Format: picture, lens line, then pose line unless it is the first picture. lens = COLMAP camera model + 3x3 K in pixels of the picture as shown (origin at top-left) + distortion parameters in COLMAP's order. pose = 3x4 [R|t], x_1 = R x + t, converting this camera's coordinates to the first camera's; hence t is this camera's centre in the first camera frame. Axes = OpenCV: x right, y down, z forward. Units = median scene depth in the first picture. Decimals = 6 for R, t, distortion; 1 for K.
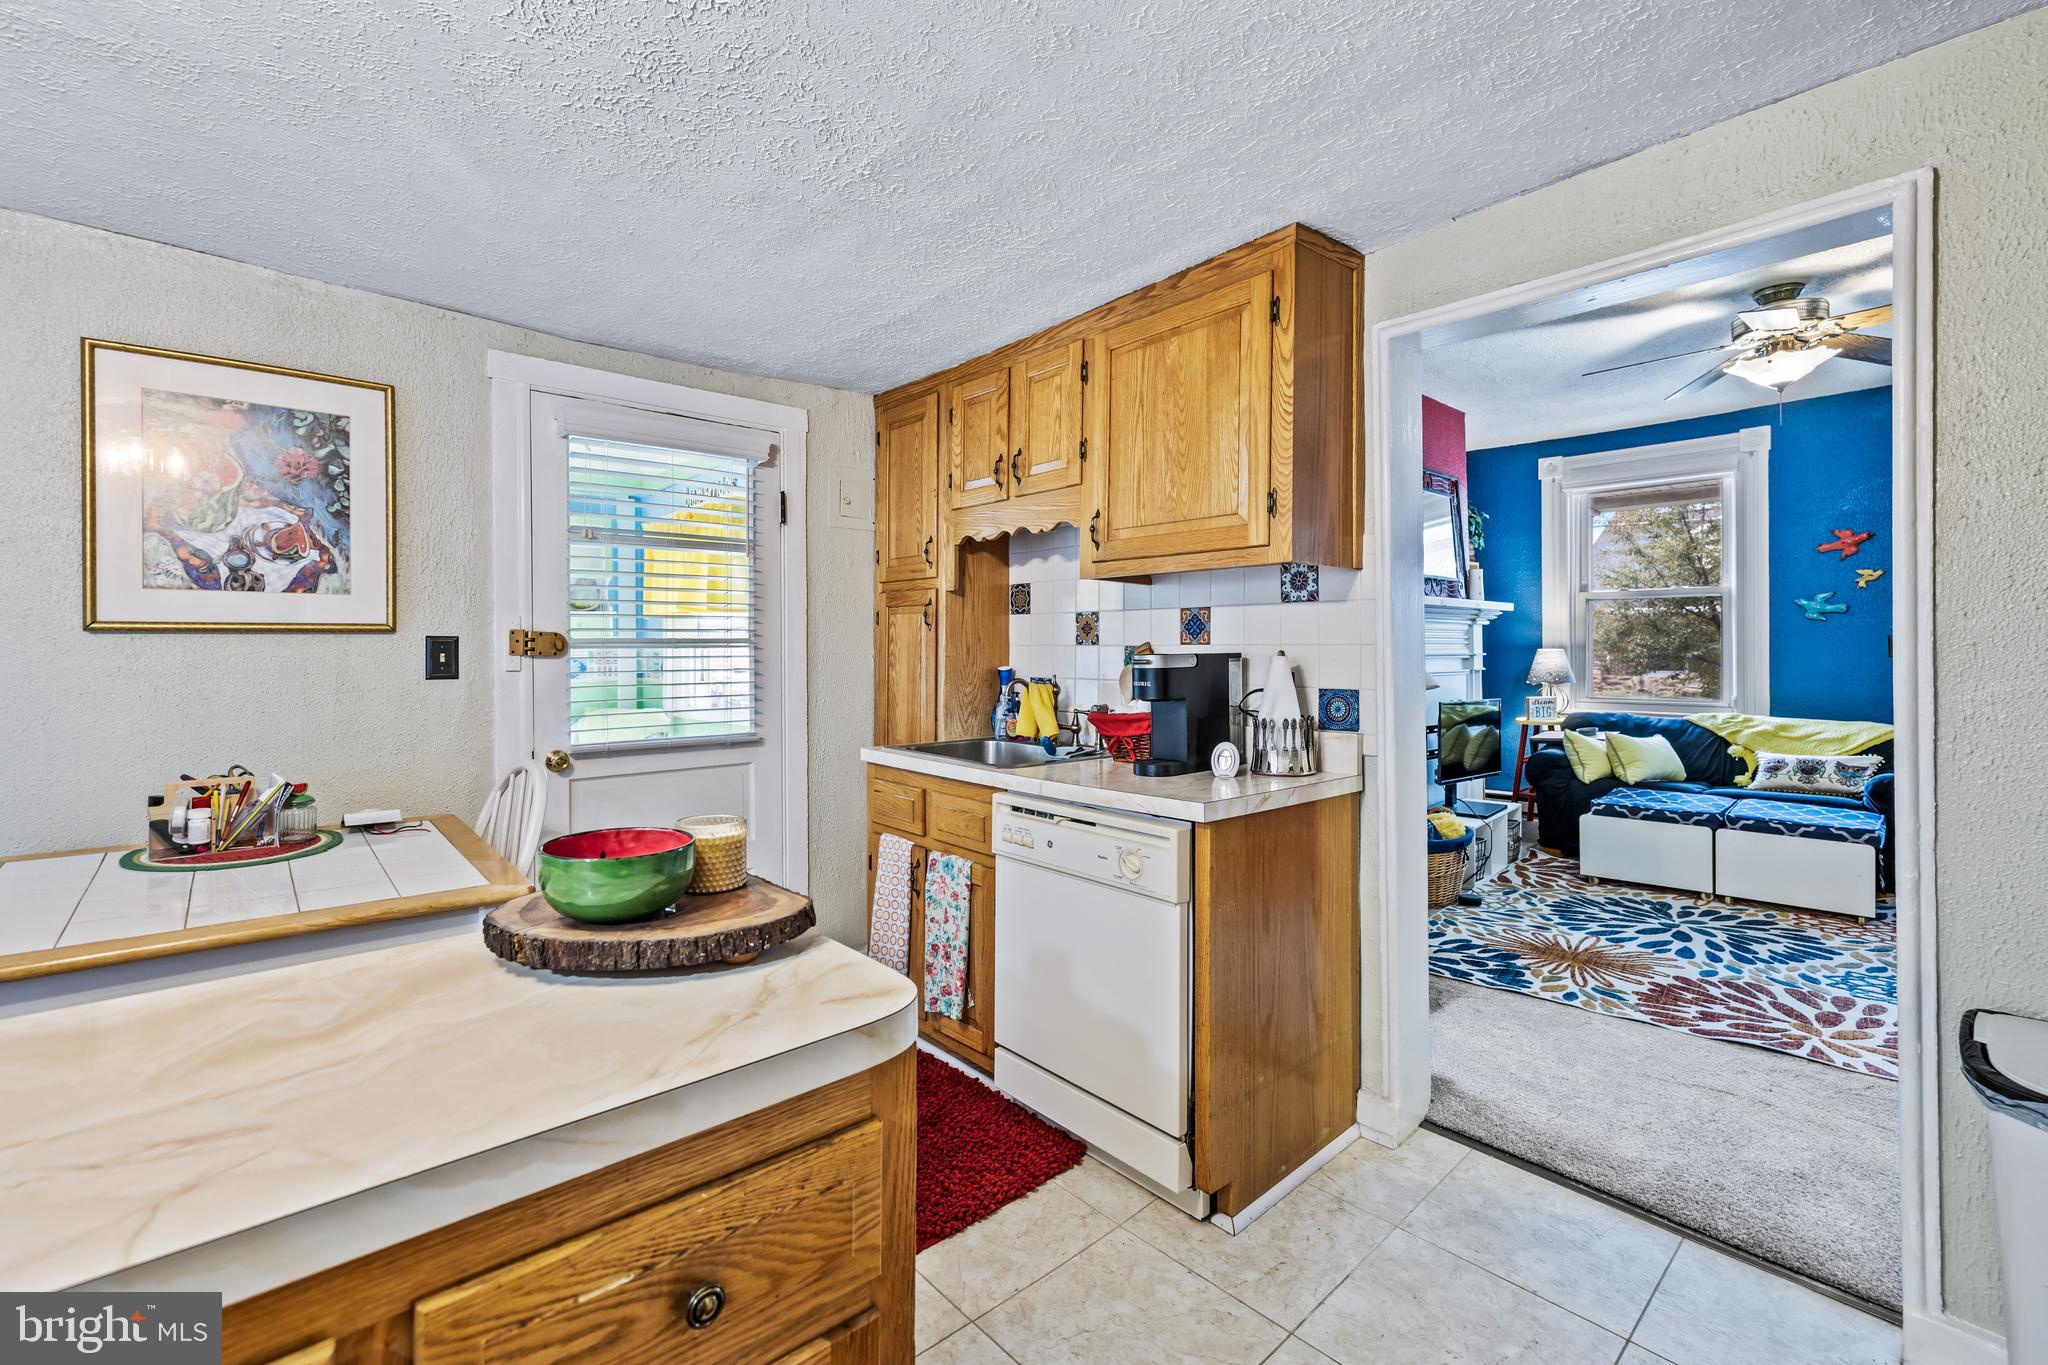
lens RADIAL K [[875.0, 0, 1012.4], [0, 875.0, 642.5], [0, 0, 1]] dist [0.004941, 0.000457]
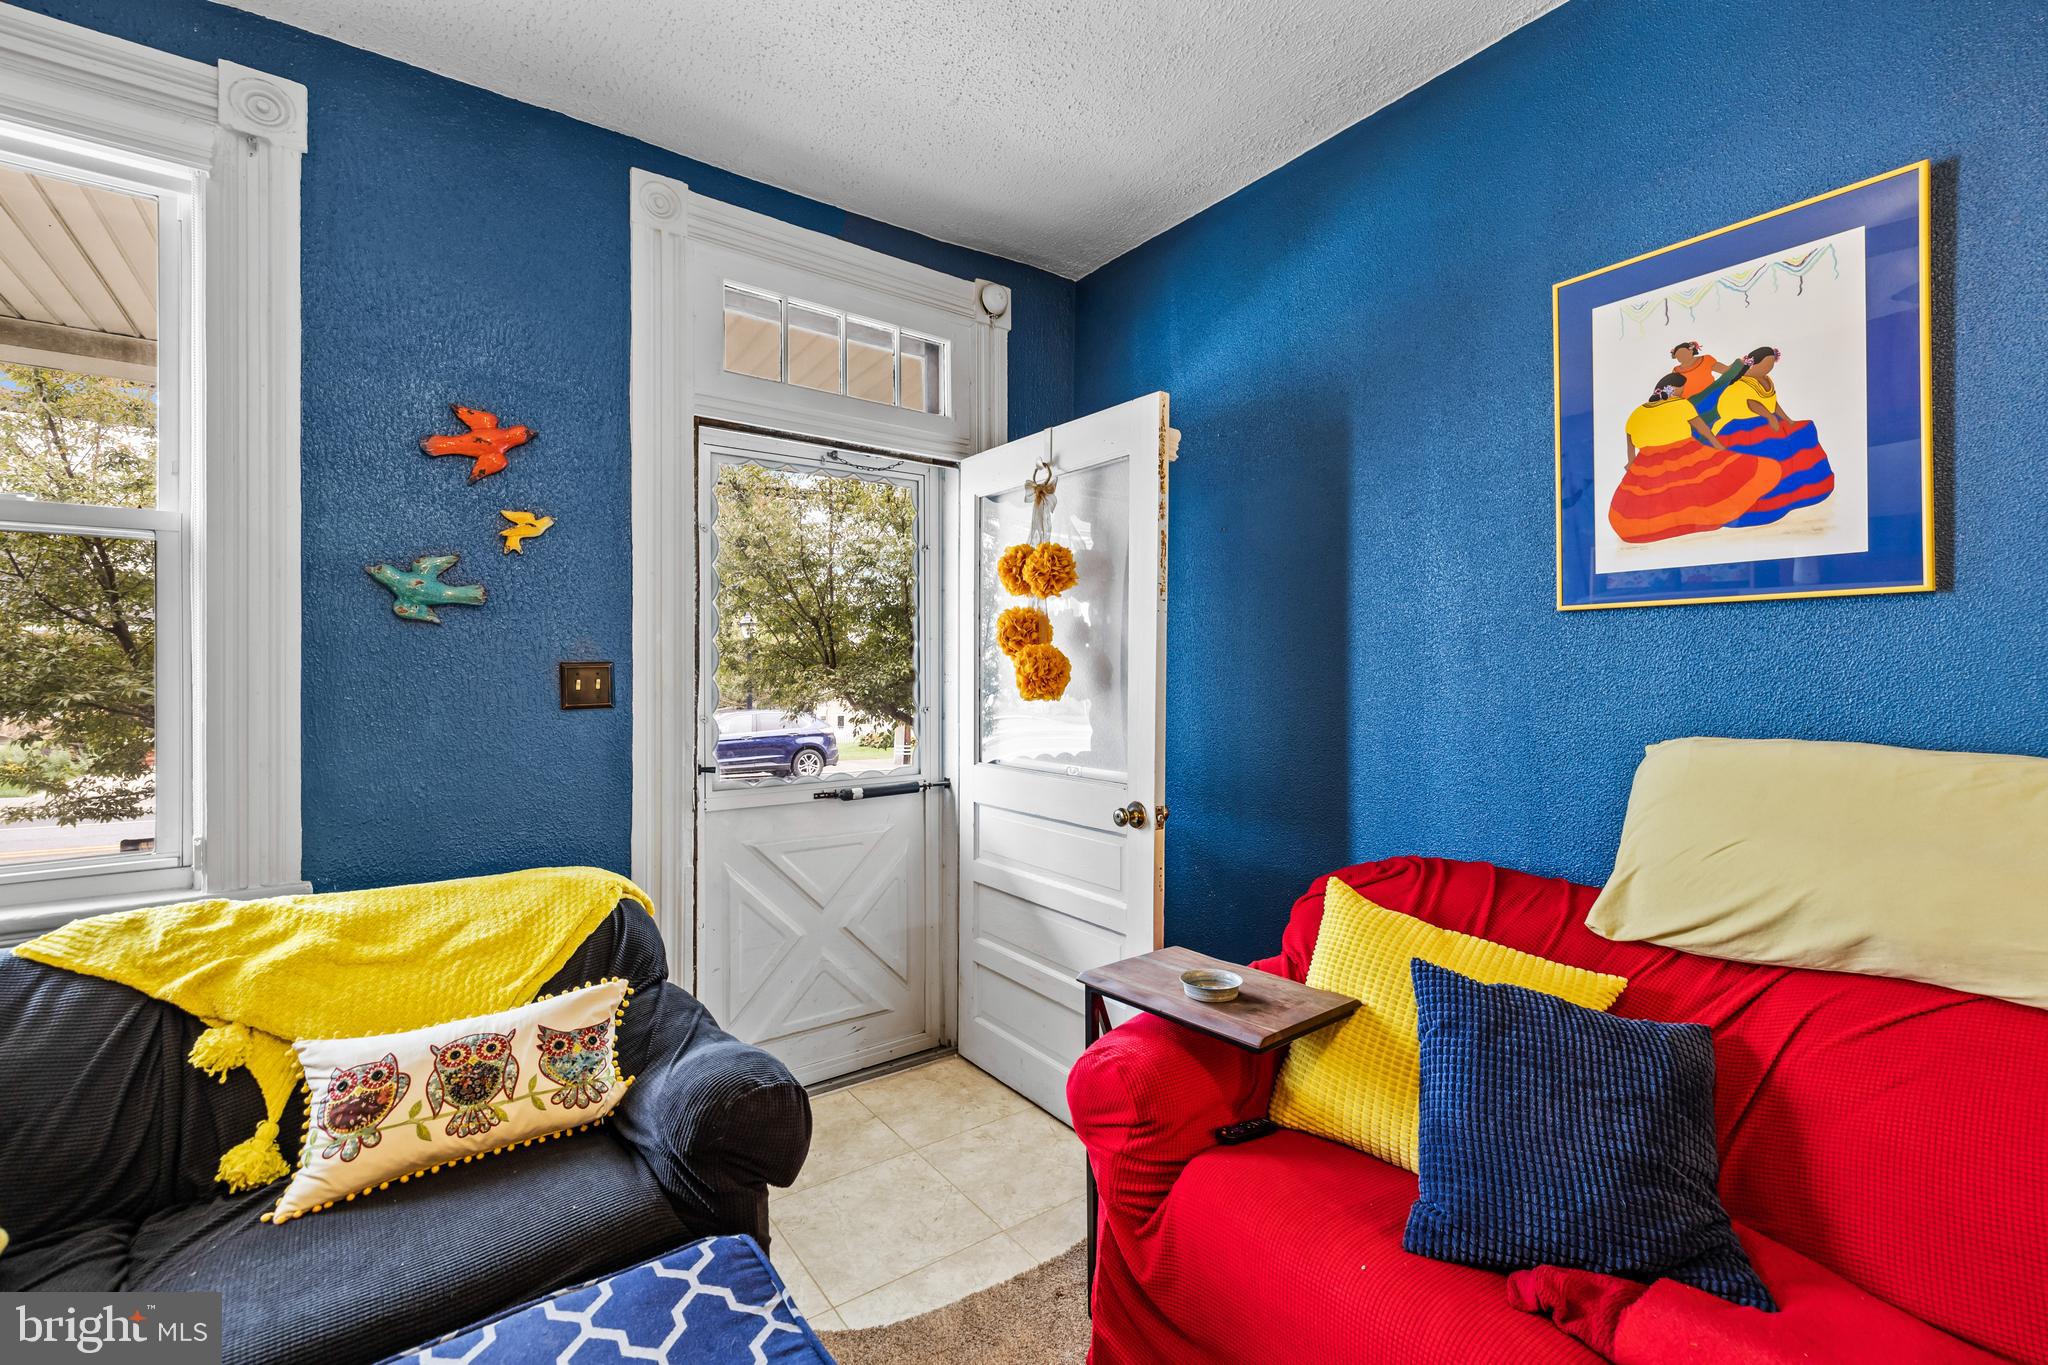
lens RADIAL K [[875.0, 0, 1023.4], [0, 875.0, 677.8], [0, 0, 1]] dist [0.004941, 0.000457]
pose [[0.092519, 0.003825, 0.995704, 0.695615], [-0.005704, 0.999978, -0.003311, -0.000214], [-0.995695, -0.005373, 0.092539, 0.883781]]
